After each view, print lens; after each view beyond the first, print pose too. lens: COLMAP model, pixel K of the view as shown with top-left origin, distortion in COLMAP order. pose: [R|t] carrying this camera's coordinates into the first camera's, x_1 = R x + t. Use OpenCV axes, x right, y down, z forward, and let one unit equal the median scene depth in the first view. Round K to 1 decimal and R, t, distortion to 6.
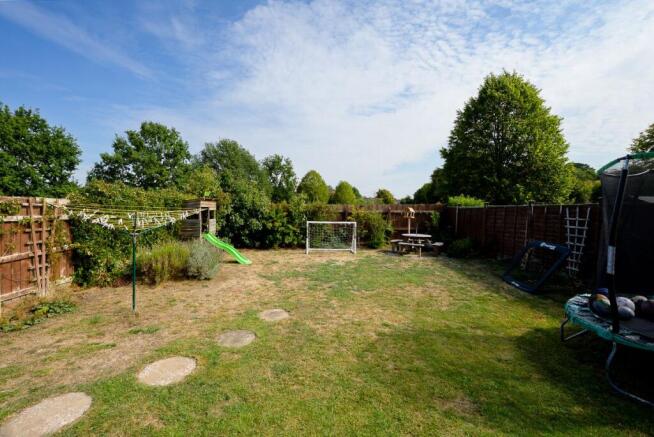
lens RADIAL K [[260.8, 0, 329.3], [0, 260.8, 221.0], [0, 0, 1]] dist [-0.003511, -0.000313]
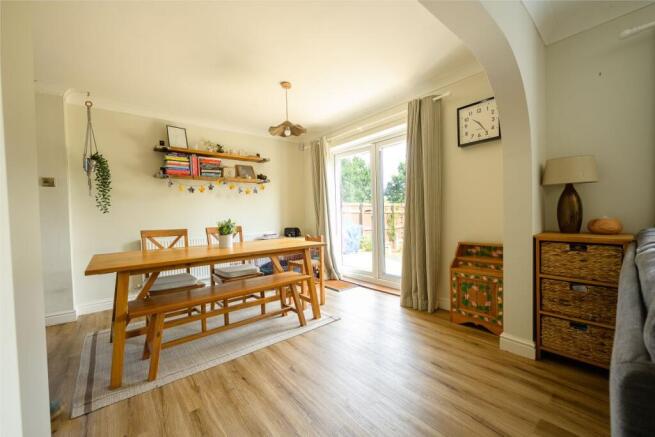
lens RADIAL K [[261.2, 0, 325.8], [0, 261.2, 220.5], [0, 0, 1]] dist [-0.003511, -0.000313]
pose [[0.596691, -0.017279, -0.802285, 0.070411], [0.003033, 0.999810, -0.019277, 0.020684], [0.802465, 0.009069, 0.596630, -0.174548]]
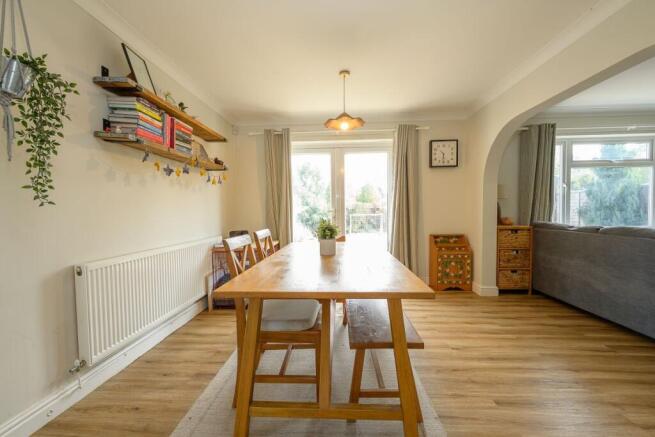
lens RADIAL K [[271.8, 0, 328.1], [0, 271.8, 221.0], [0, 0, 1]] dist [-0.007274, 0.000722]
pose [[0.994793, -0.030398, -0.097272, -0.022047], [0.029599, 0.999515, -0.009653, 0.019596], [0.097518, 0.006723, 0.995211, -0.226920]]
